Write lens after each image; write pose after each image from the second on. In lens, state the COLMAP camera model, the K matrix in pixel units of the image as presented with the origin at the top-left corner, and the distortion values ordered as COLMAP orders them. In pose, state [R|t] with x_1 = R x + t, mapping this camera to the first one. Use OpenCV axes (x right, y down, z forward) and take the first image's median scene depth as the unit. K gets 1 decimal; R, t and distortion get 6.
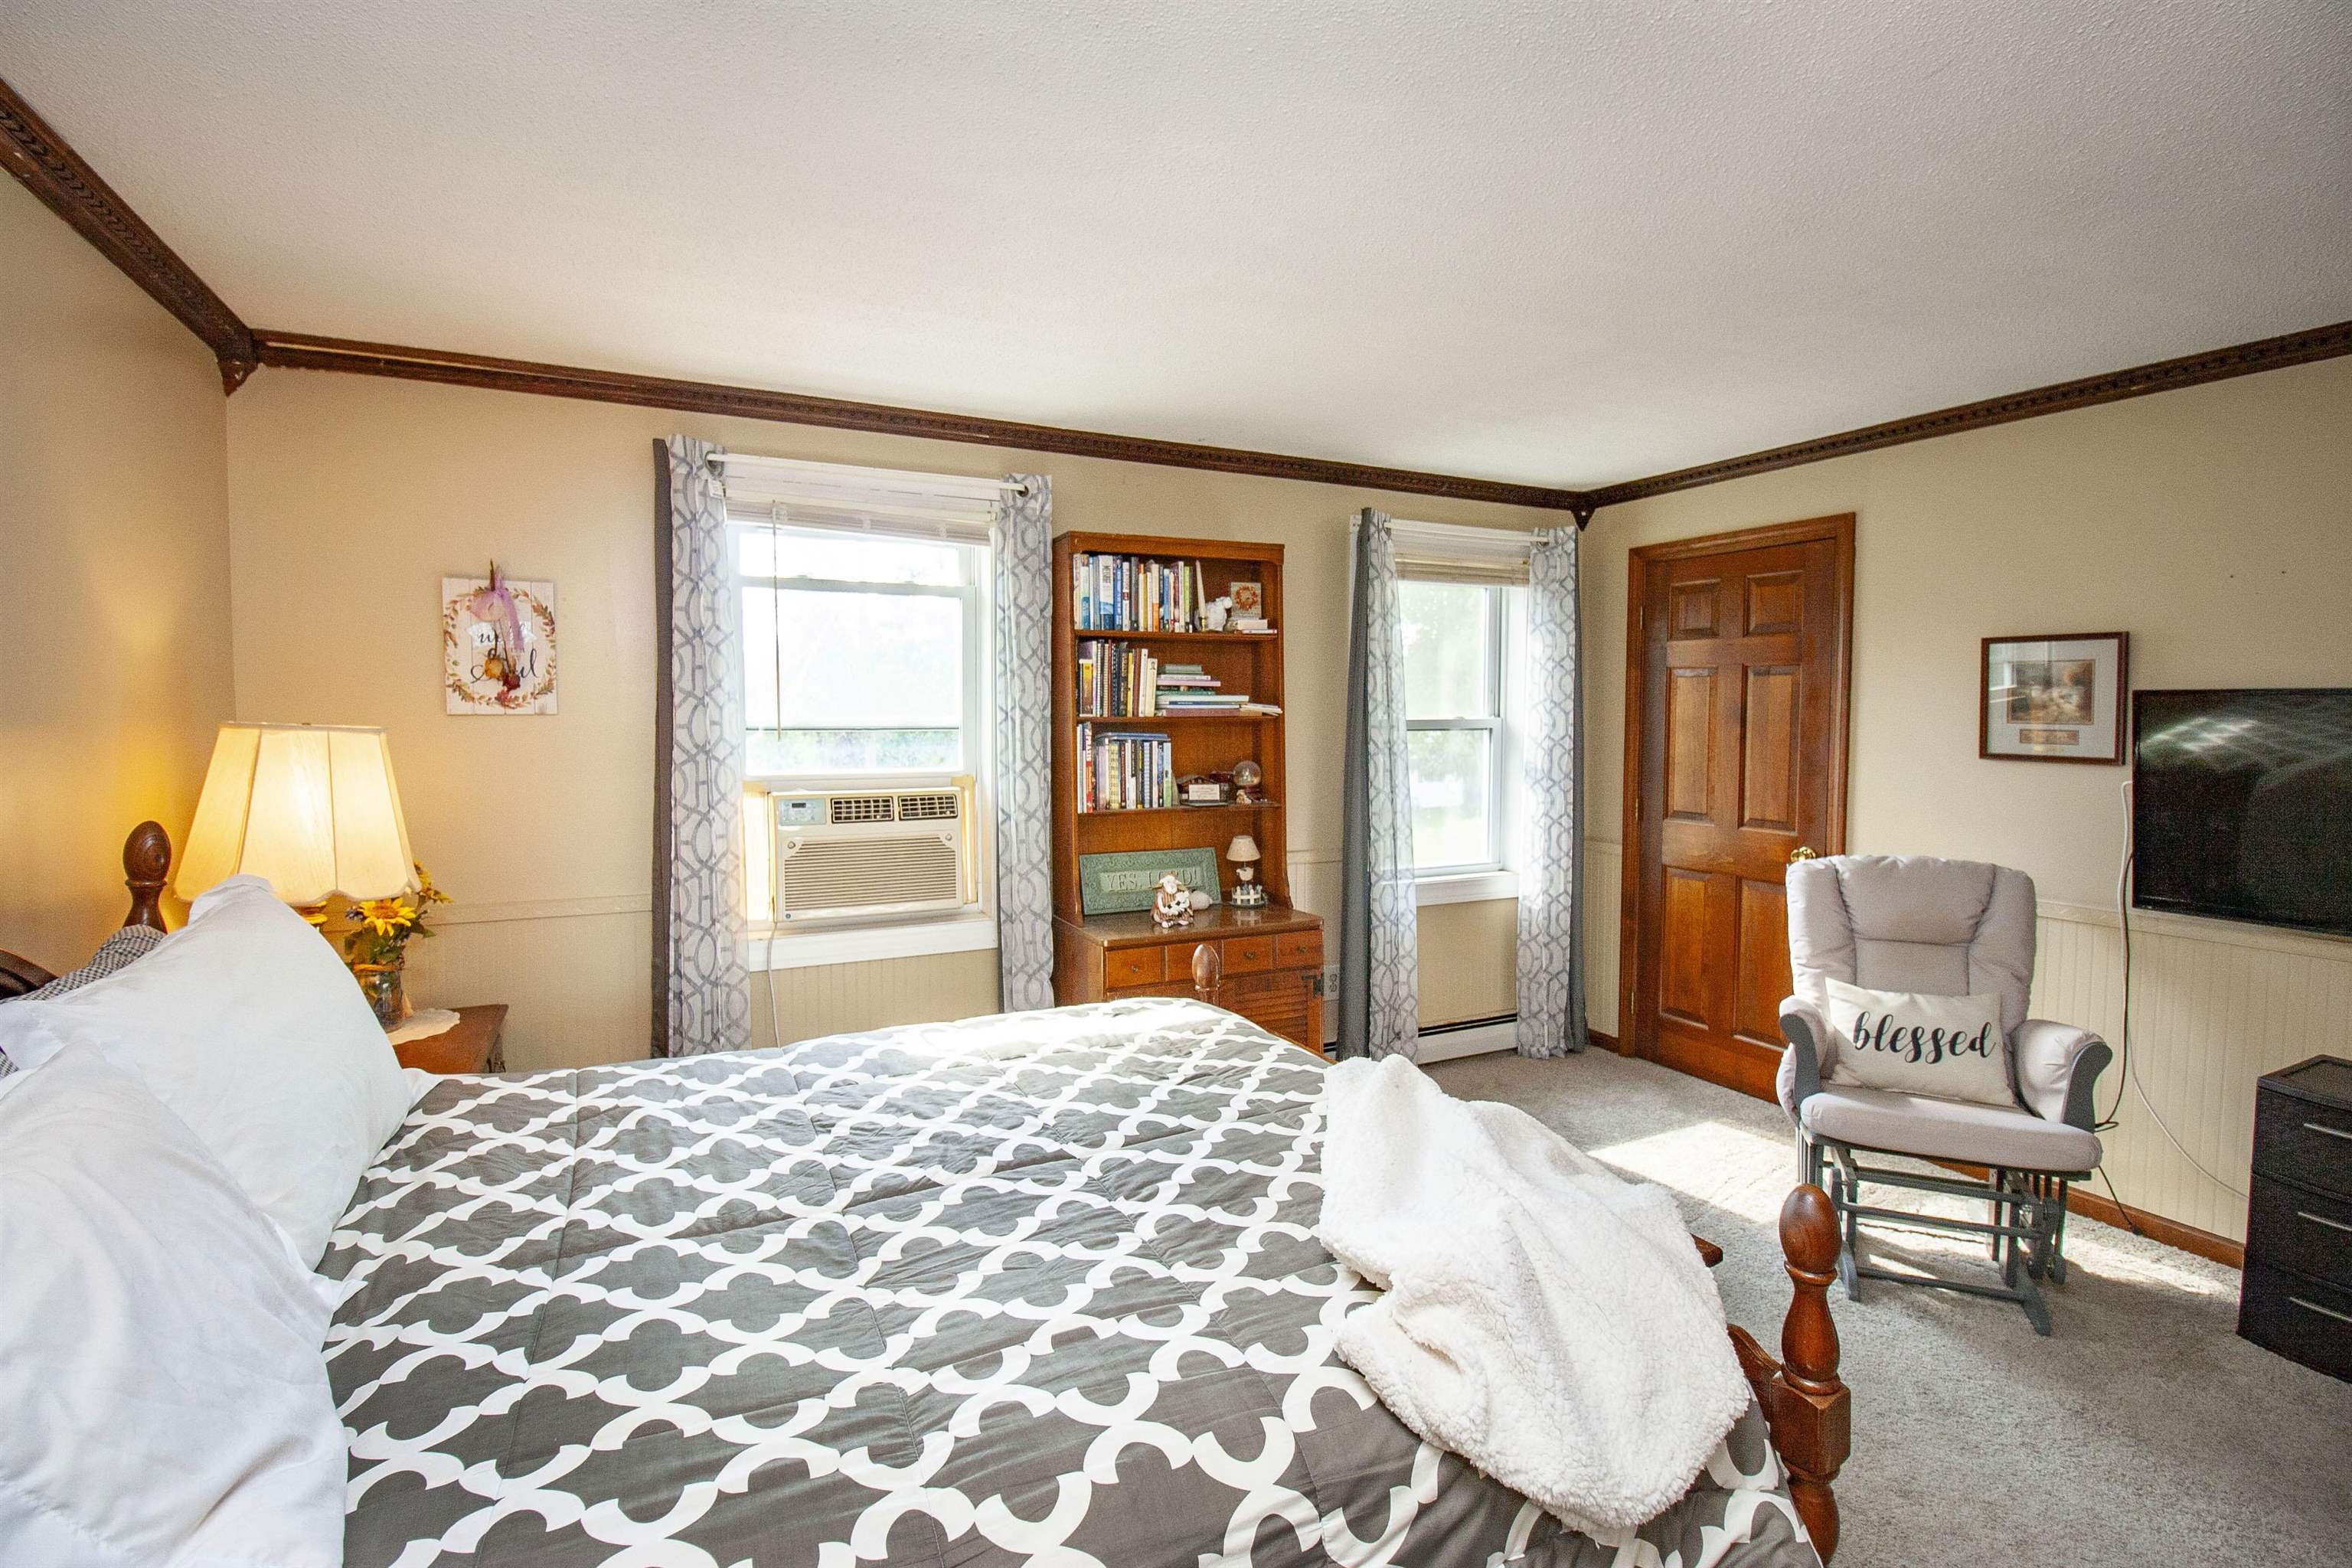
lens RADIAL K [[1095.2, 0, 1178.4], [0, 1095.2, 764.3], [0, 0, 1]] dist [0.000311, -0.014790]
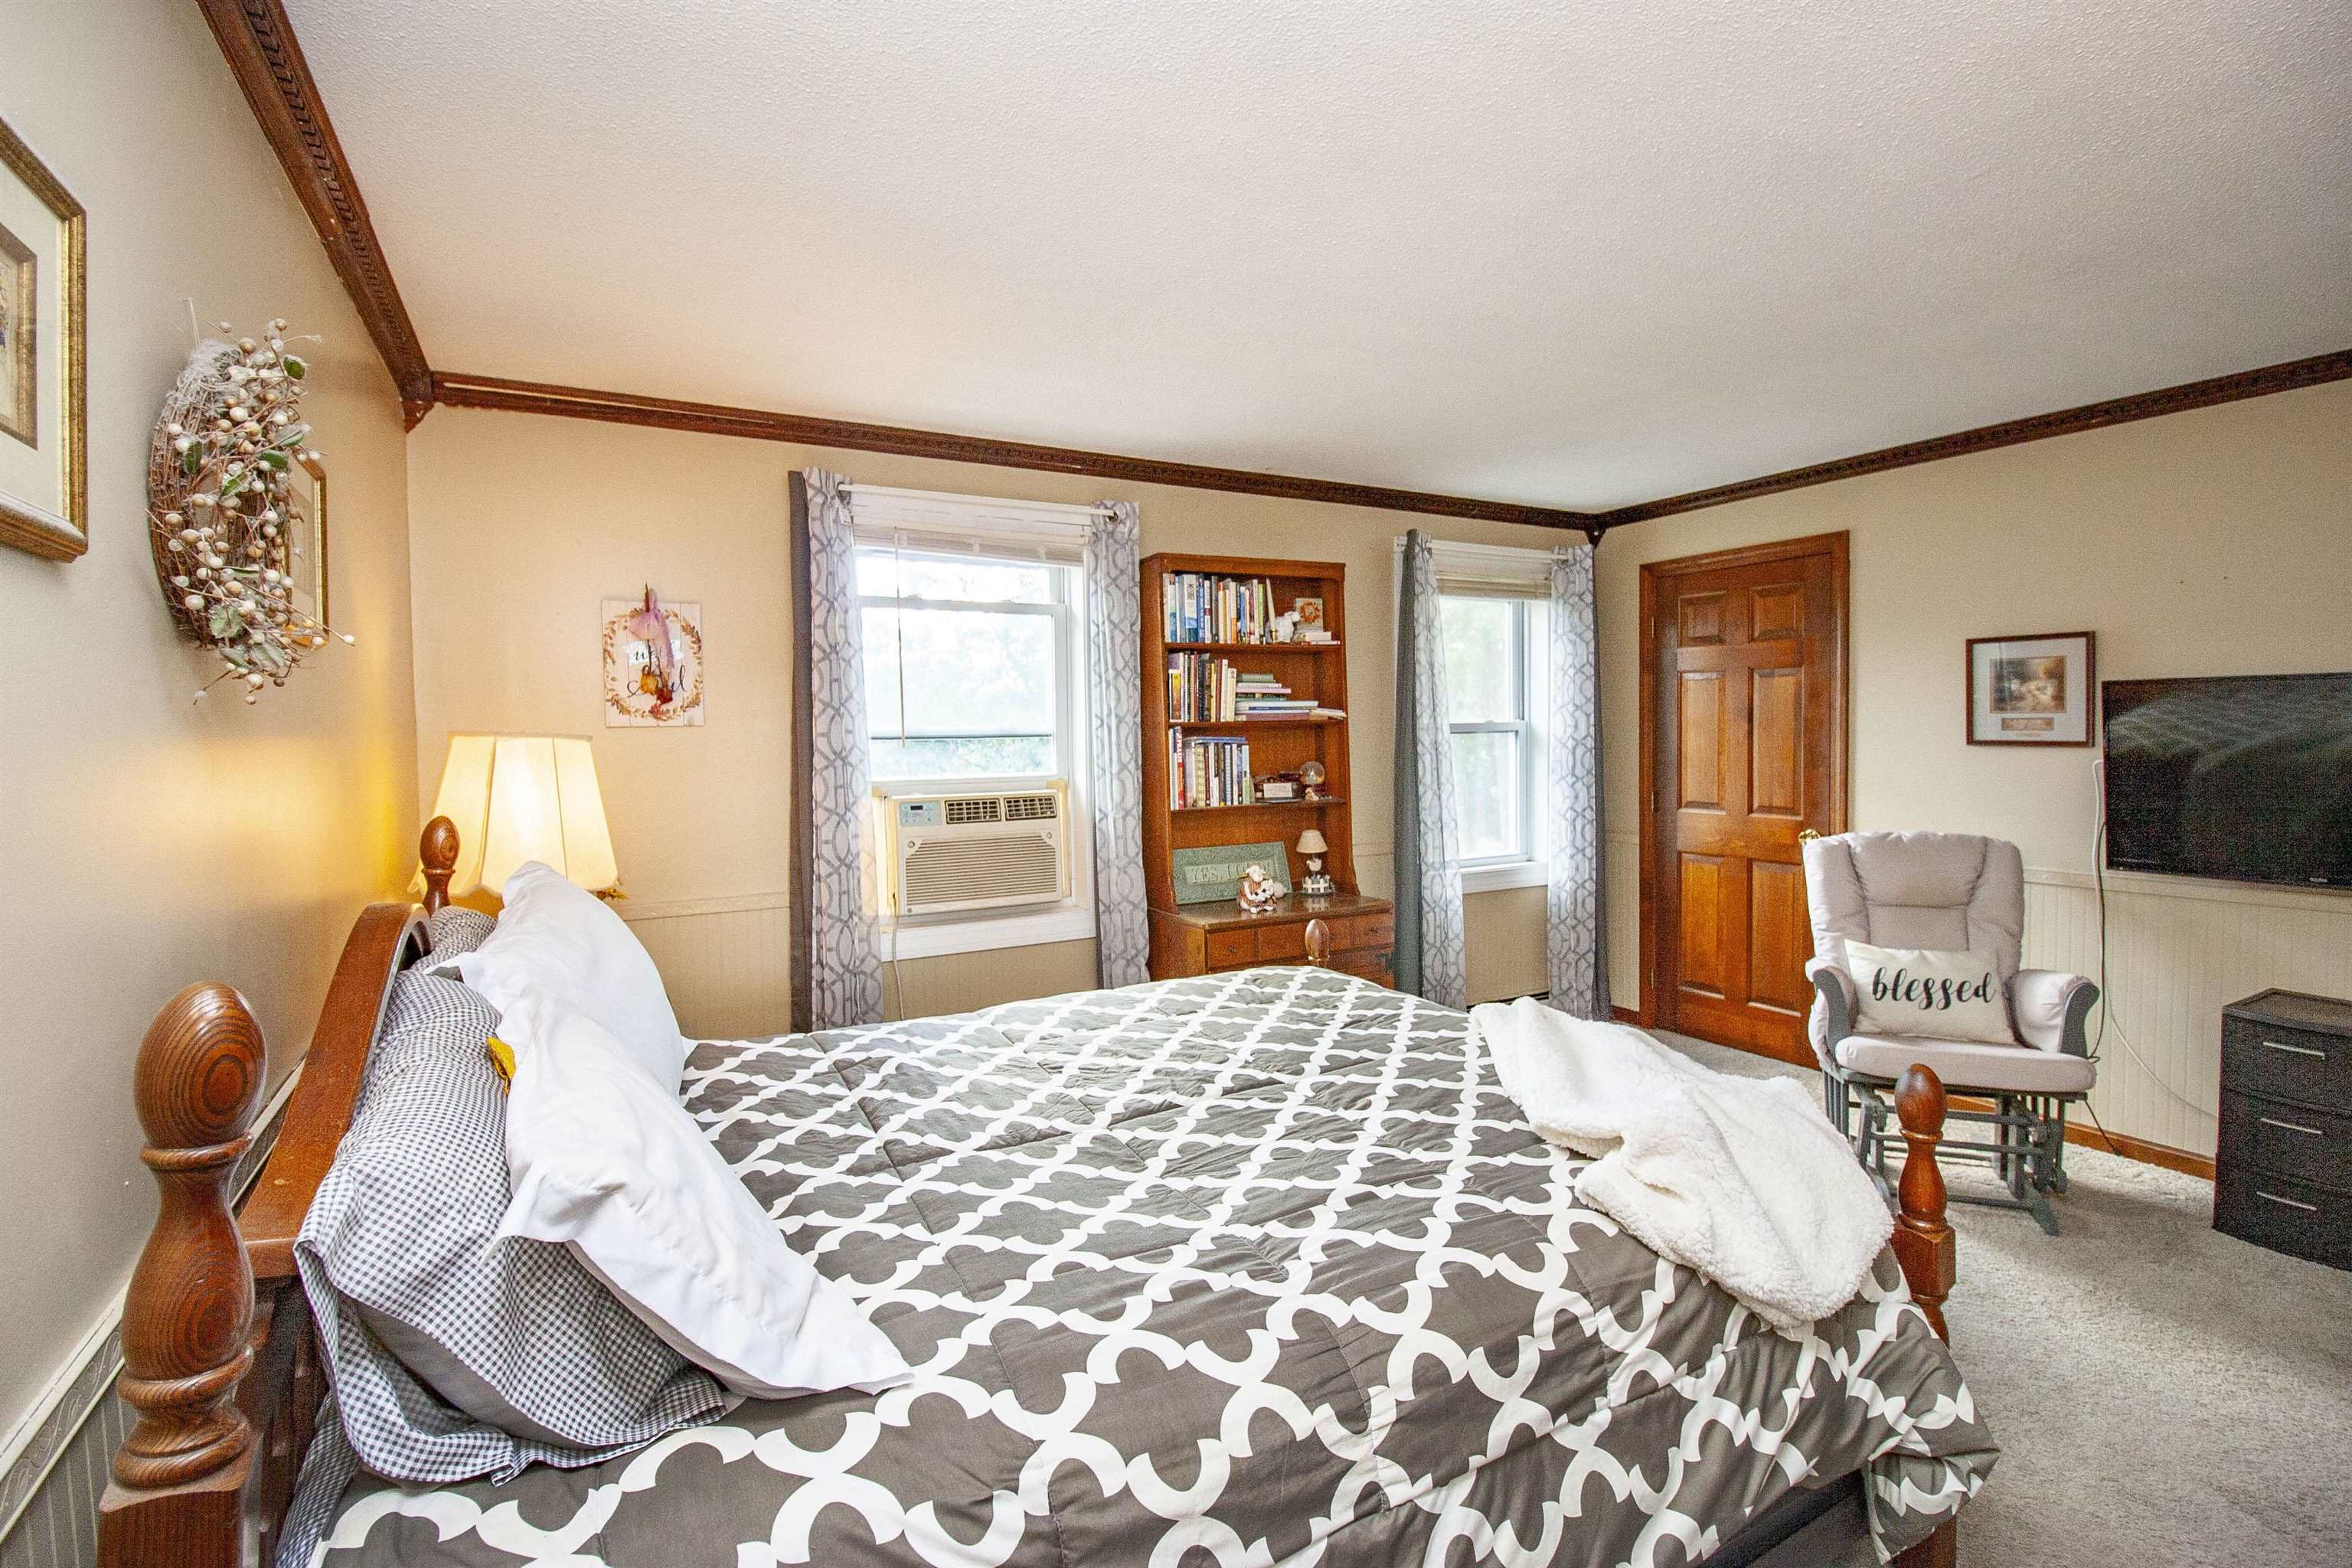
lens RADIAL K [[1080.5, 0, 1195.5], [0, 1080.5, 768.0], [0, 0, 1]] dist [0.002015, -0.016830]
pose [[0.998590, -0.018783, 0.049644, -0.119004], [0.019500, 0.999712, -0.014002, 0.017884], [-0.049367, 0.014950, 0.998669, -0.077156]]
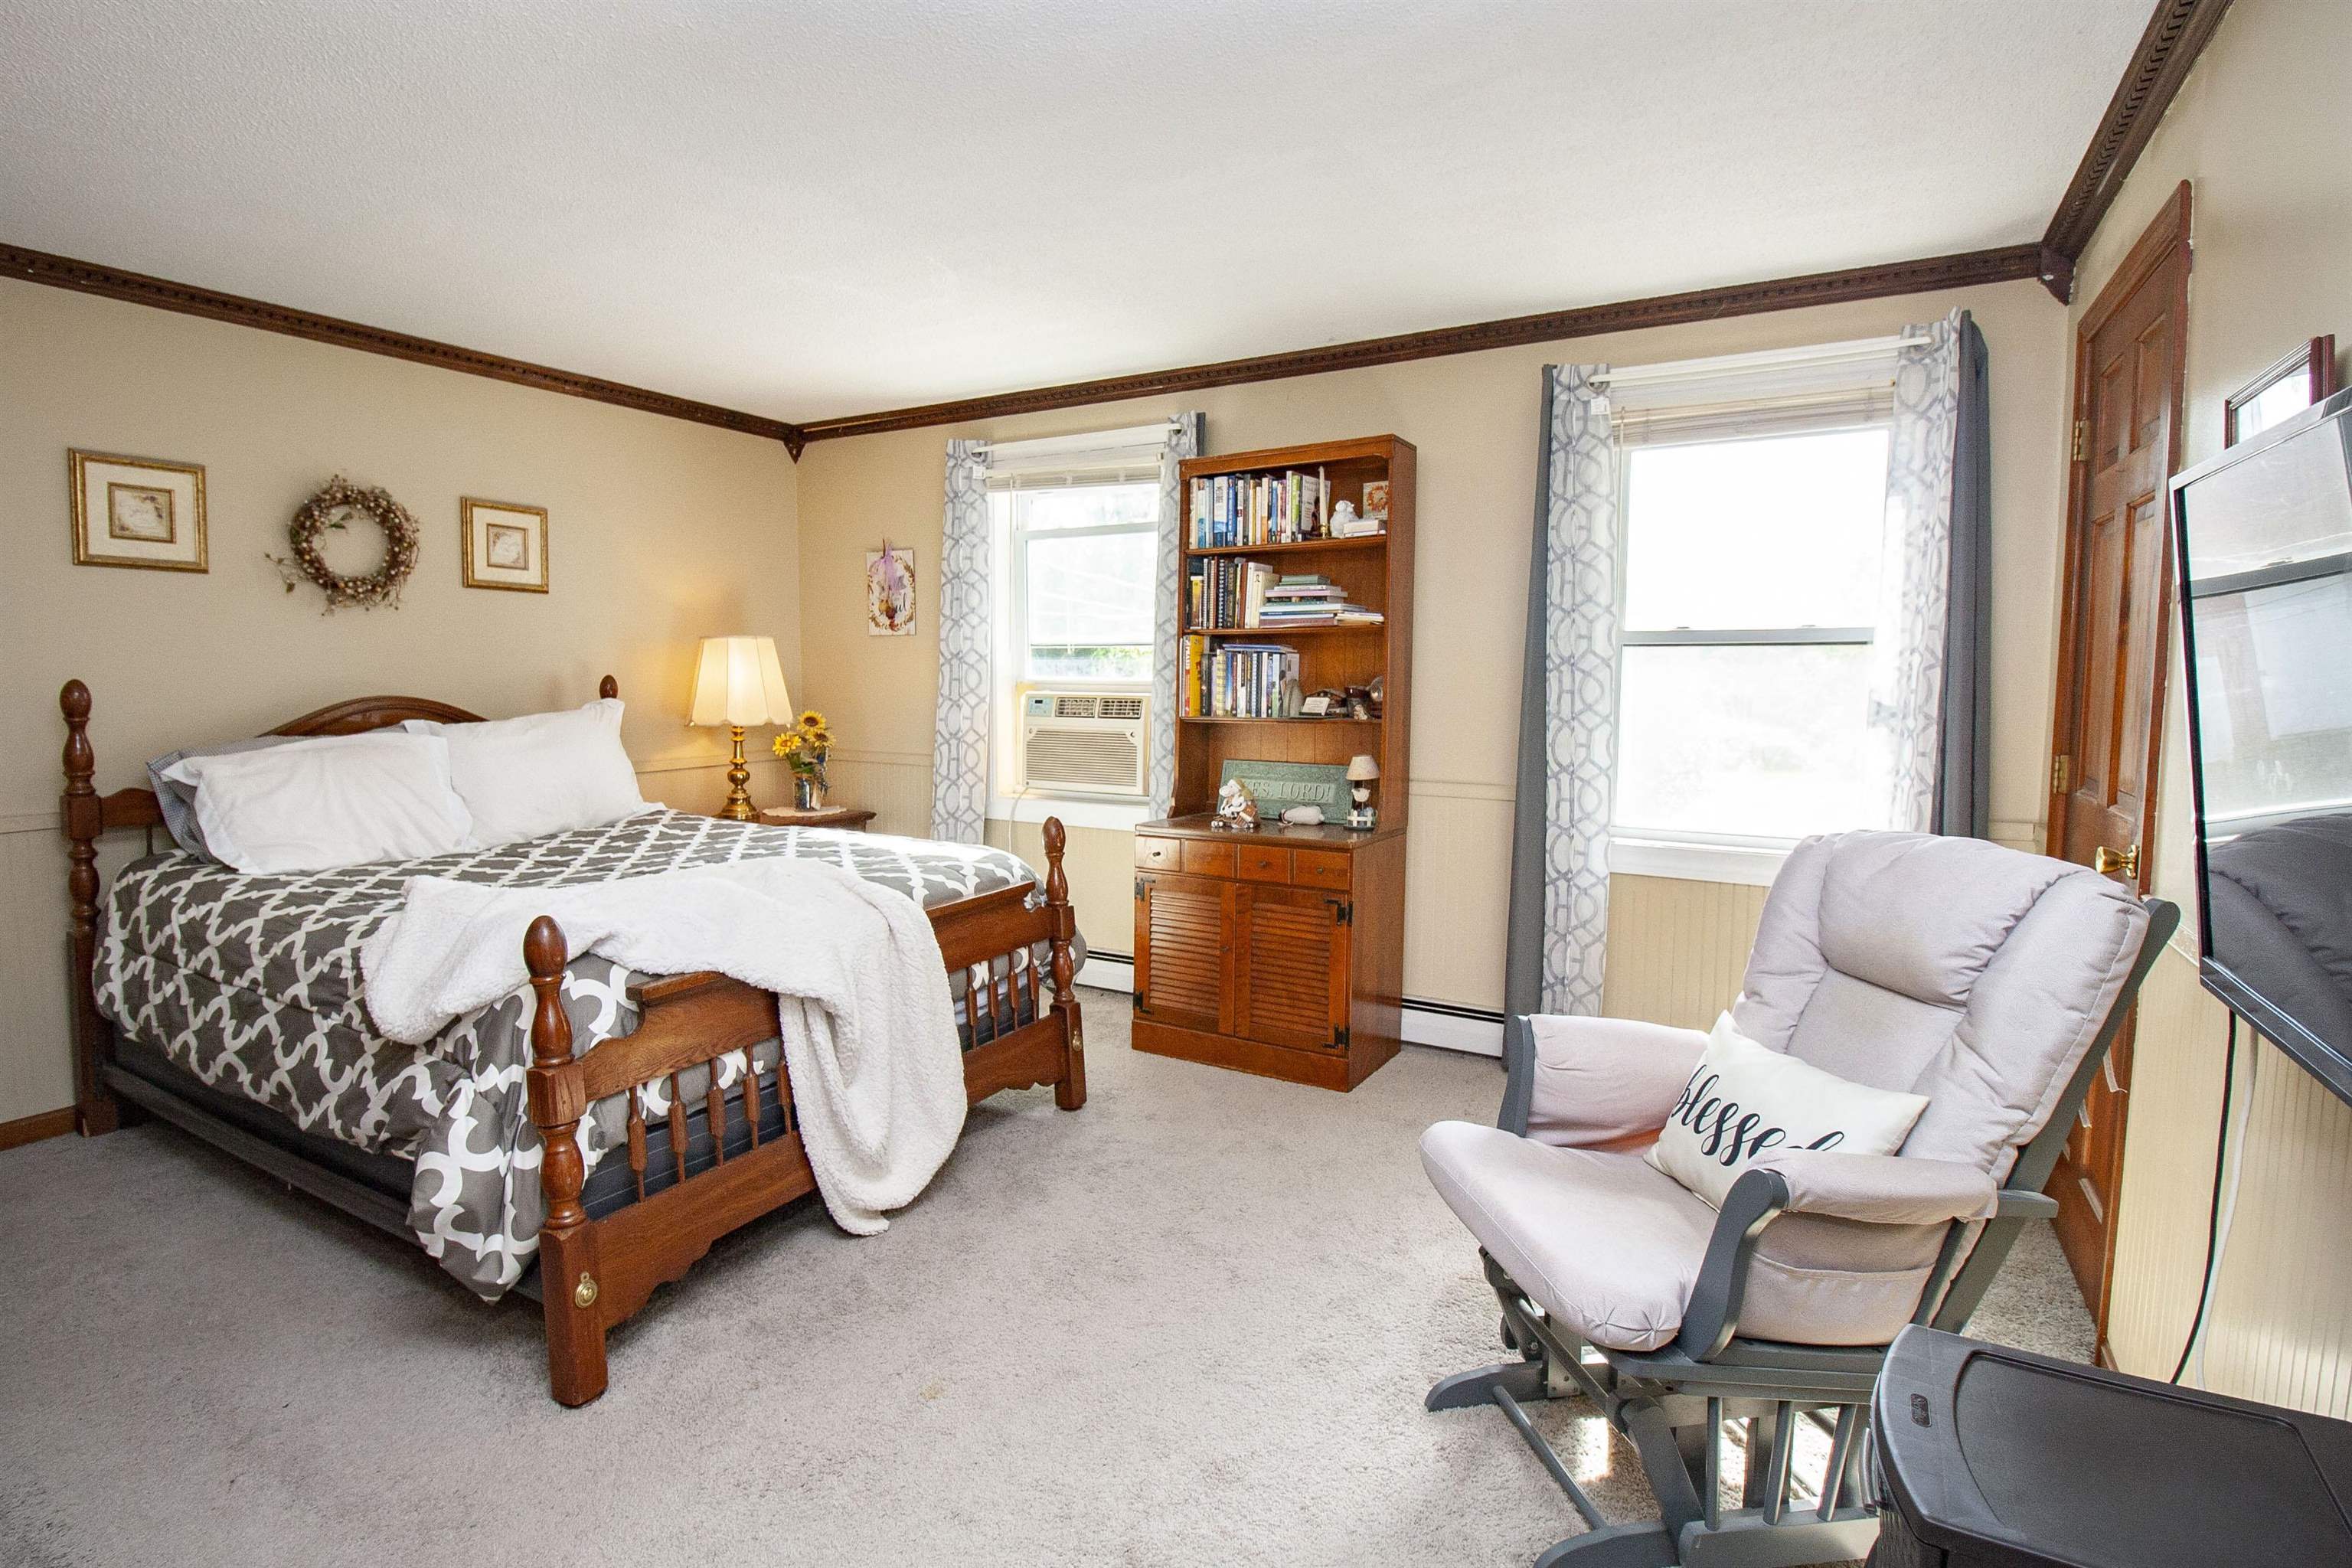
lens RADIAL K [[1095.2, 0, 1178.4], [0, 1095.2, 764.3], [0, 0, 1]] dist [0.000311, -0.014790]
pose [[0.573239, 0.064966, -0.816809, 0.809399], [-0.046010, 0.997831, 0.047075, 0.041124], [0.818096, 0.010596, 0.574985, 0.358853]]
